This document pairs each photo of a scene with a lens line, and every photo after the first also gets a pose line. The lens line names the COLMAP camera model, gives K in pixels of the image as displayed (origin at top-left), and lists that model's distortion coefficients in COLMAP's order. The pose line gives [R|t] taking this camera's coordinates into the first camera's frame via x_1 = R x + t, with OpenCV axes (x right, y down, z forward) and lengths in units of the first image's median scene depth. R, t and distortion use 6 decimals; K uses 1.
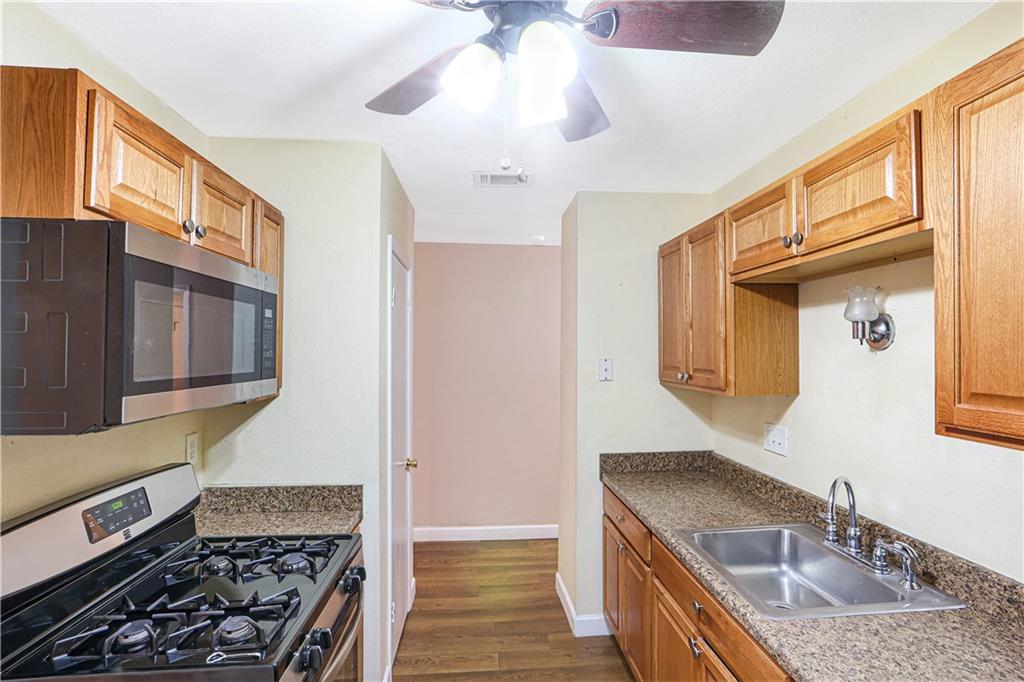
lens RADIAL K [[509.8, 0, 512.0], [0, 509.8, 341.0], [0, 0, 1]] dist [-0.002697, -0.000195]
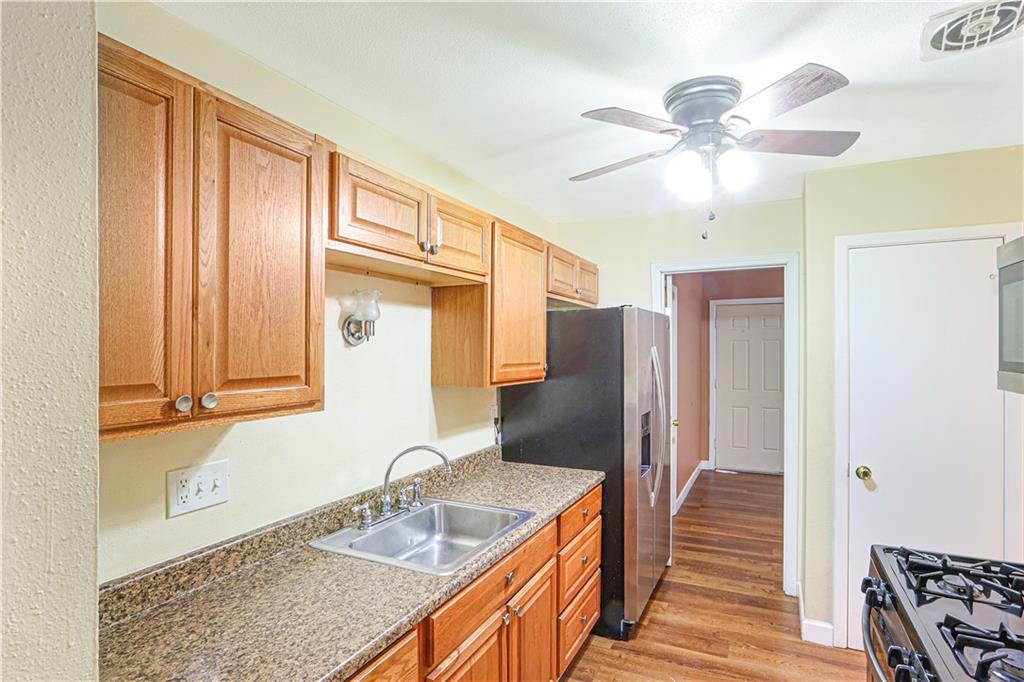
lens RADIAL K [[509.8, 0, 512.0], [0, 509.8, 341.0], [0, 0, 1]] dist [-0.002697, -0.000195]
pose [[-0.859182, -0.032233, 0.510654, -0.172976], [-0.044474, 0.998941, -0.011774, 0.008079], [-0.509733, -0.032827, -0.859706, 1.906198]]
